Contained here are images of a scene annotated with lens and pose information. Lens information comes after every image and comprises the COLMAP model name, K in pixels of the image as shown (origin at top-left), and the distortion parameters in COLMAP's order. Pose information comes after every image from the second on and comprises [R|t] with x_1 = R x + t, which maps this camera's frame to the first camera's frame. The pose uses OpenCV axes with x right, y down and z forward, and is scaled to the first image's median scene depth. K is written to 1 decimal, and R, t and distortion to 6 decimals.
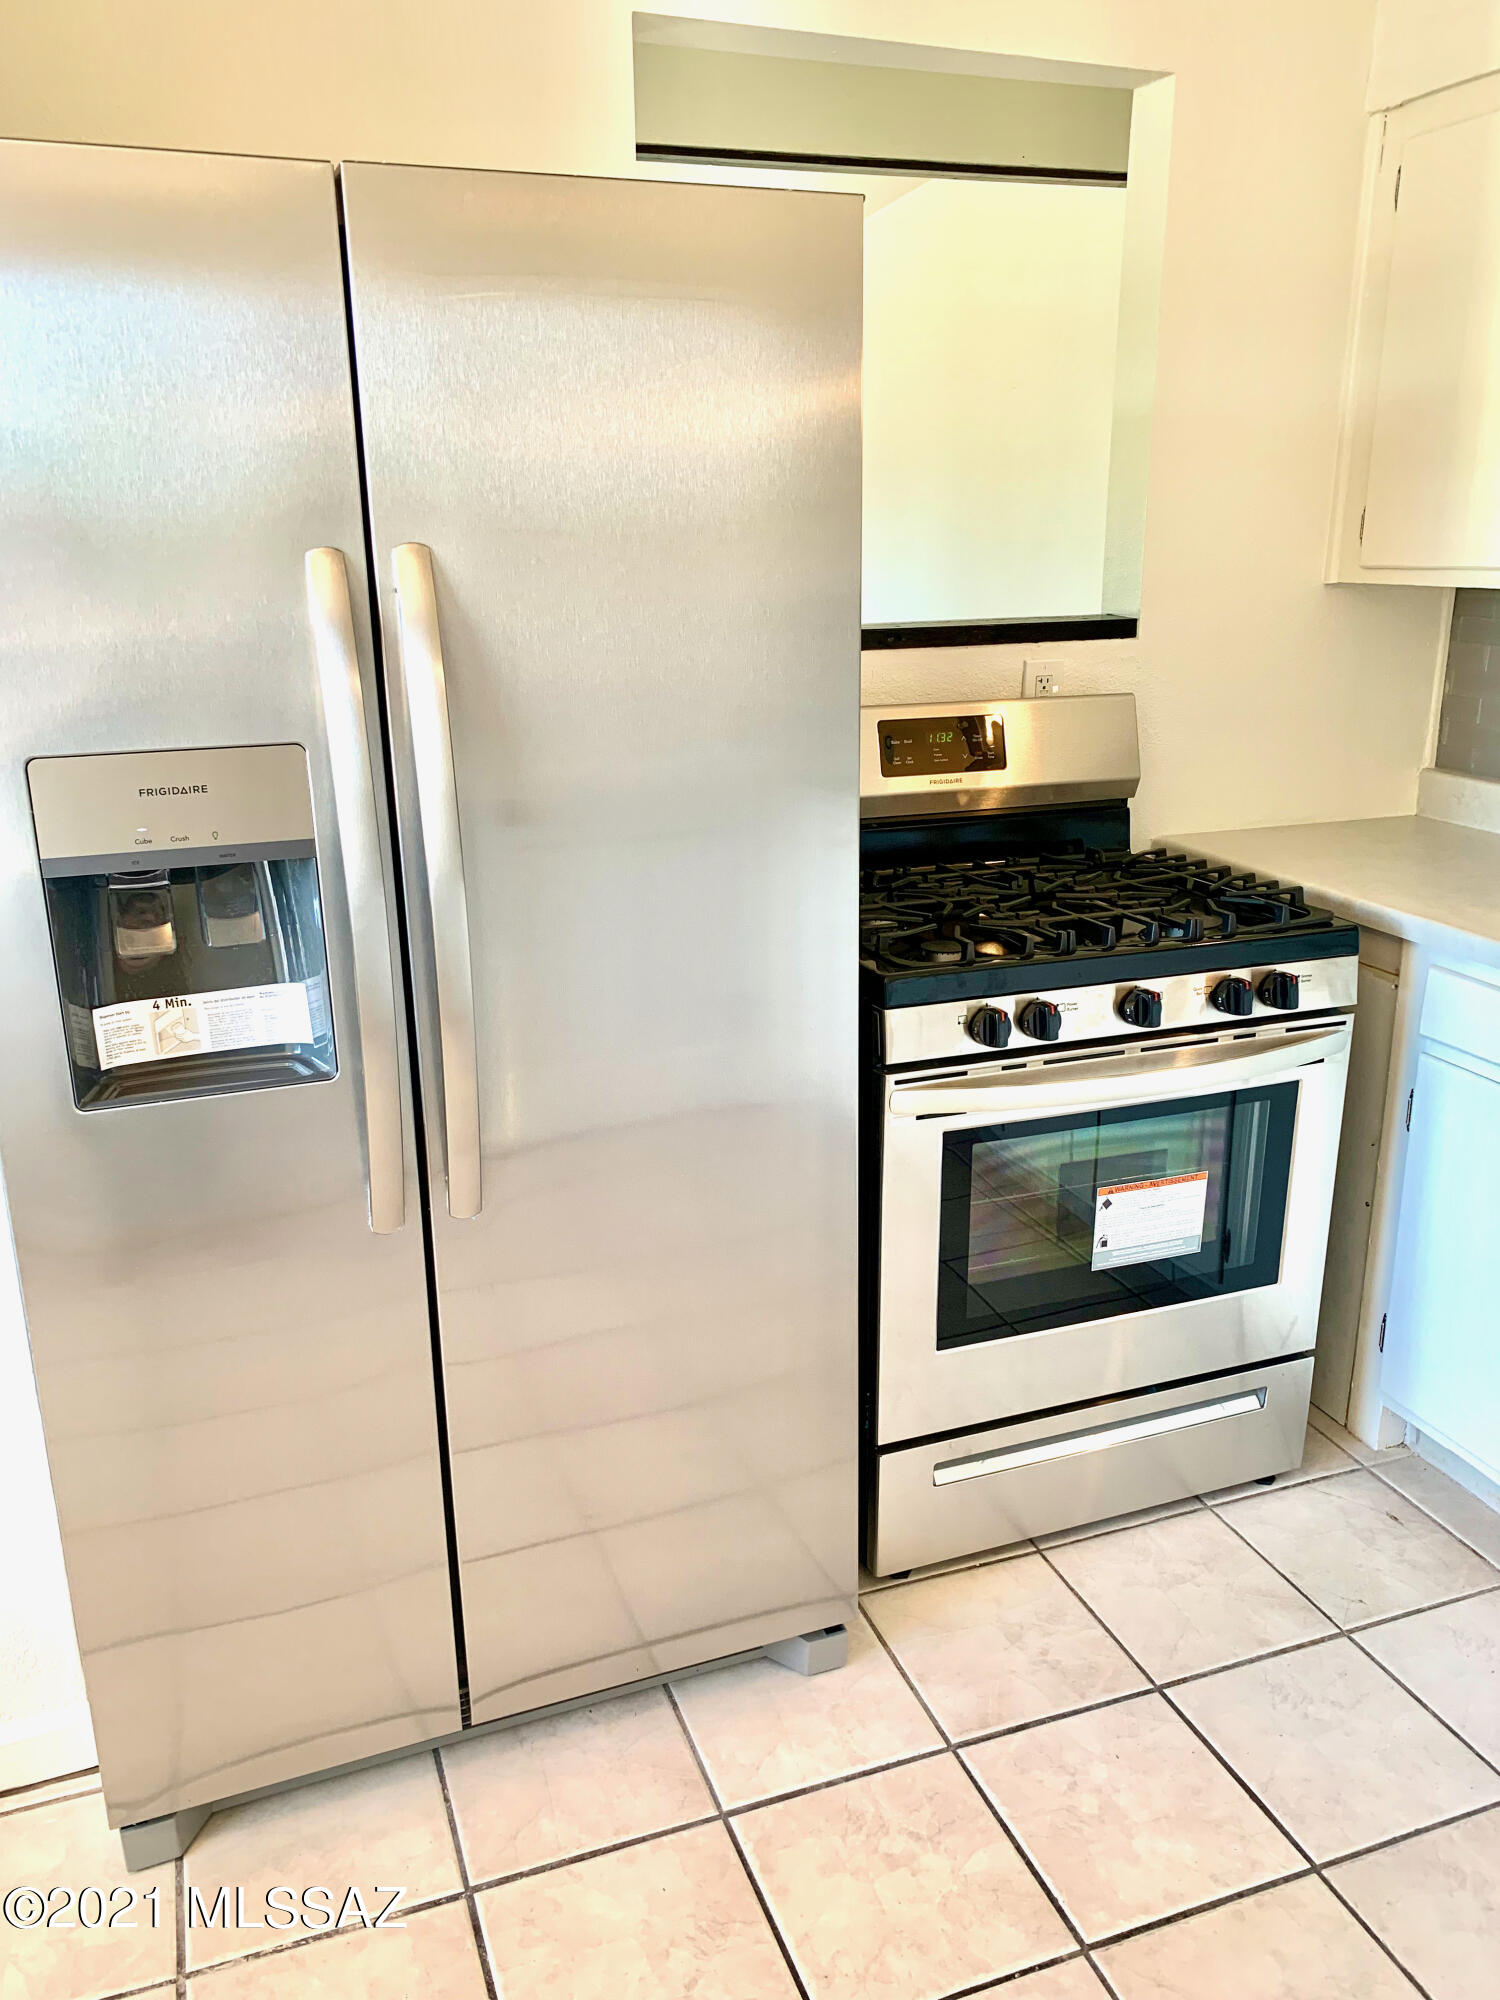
lens RADIAL K [[1536.9, 0, 749.0], [0, 1536.9, 978.5], [0, 0, 1]] dist [0.041691, -0.059517]
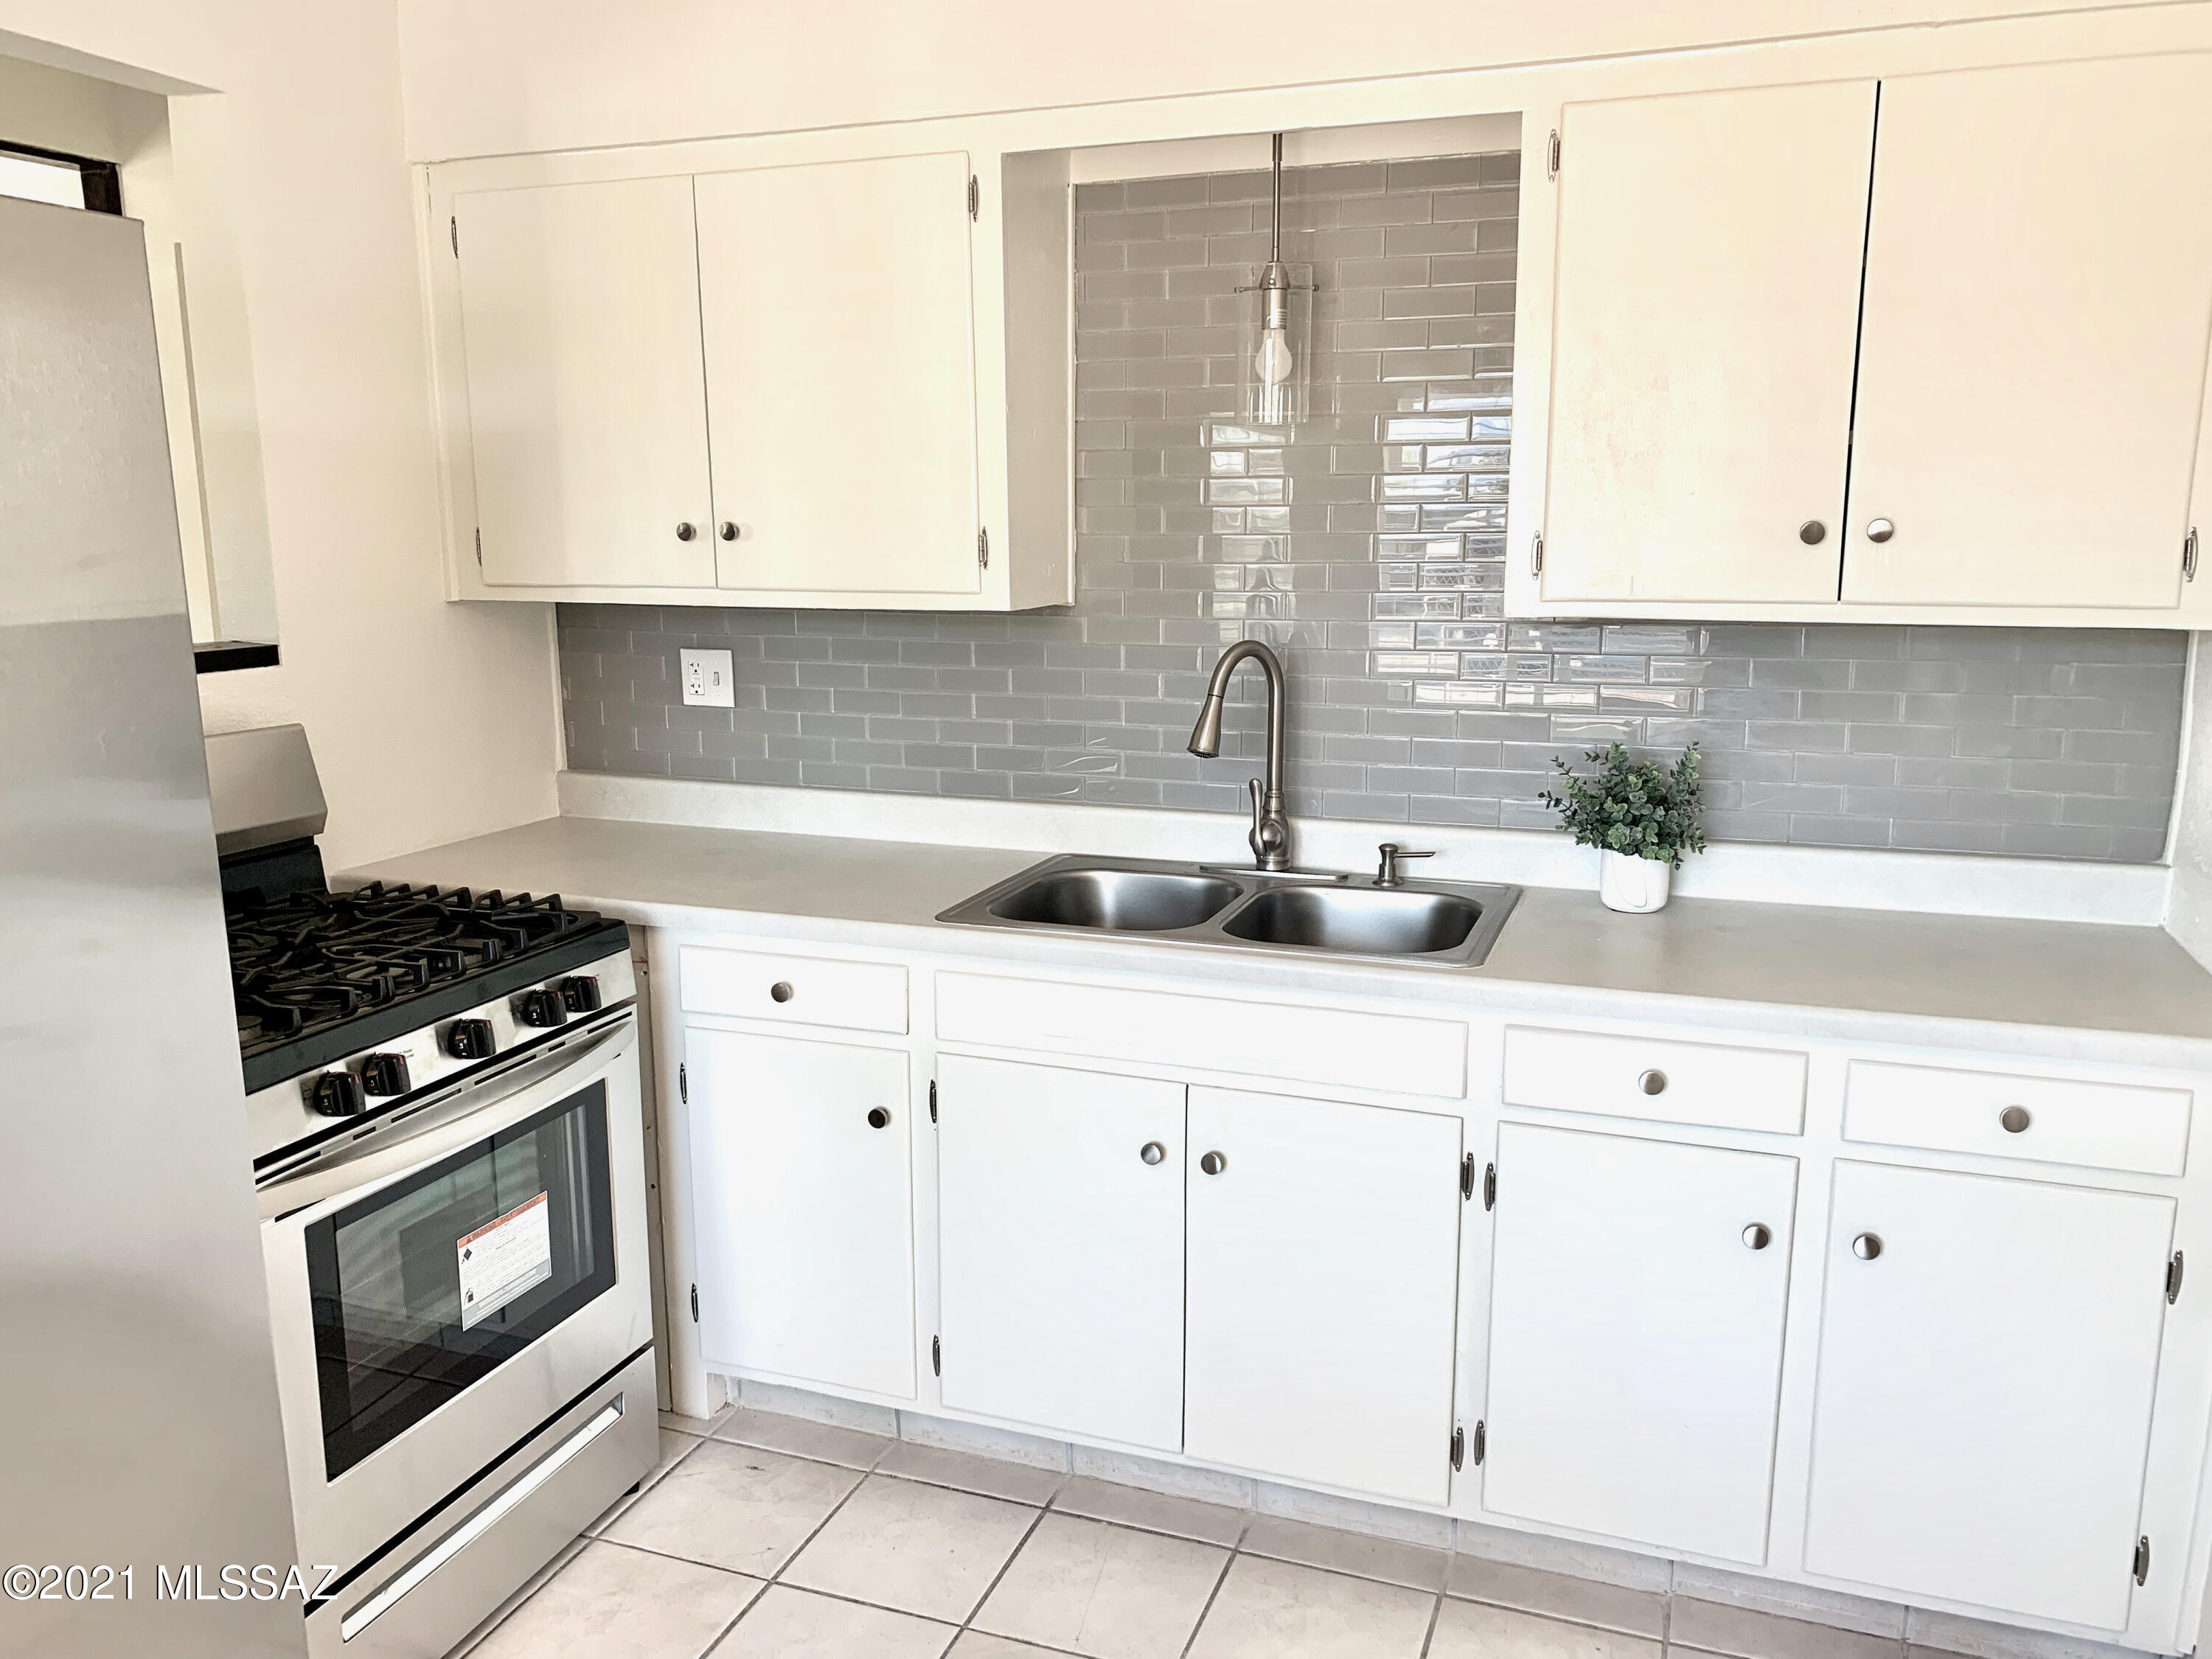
lens RADIAL K [[1699.8, 0, 1111.9], [0, 1699.8, 758.3], [0, 0, 1]] dist [0.041691, -0.059517]
pose [[0.639788, -0.098602, 0.762200, -0.273301], [0.207182, 0.977149, -0.047499, -0.018130], [-0.740100, 0.188304, 0.645596, -0.023362]]
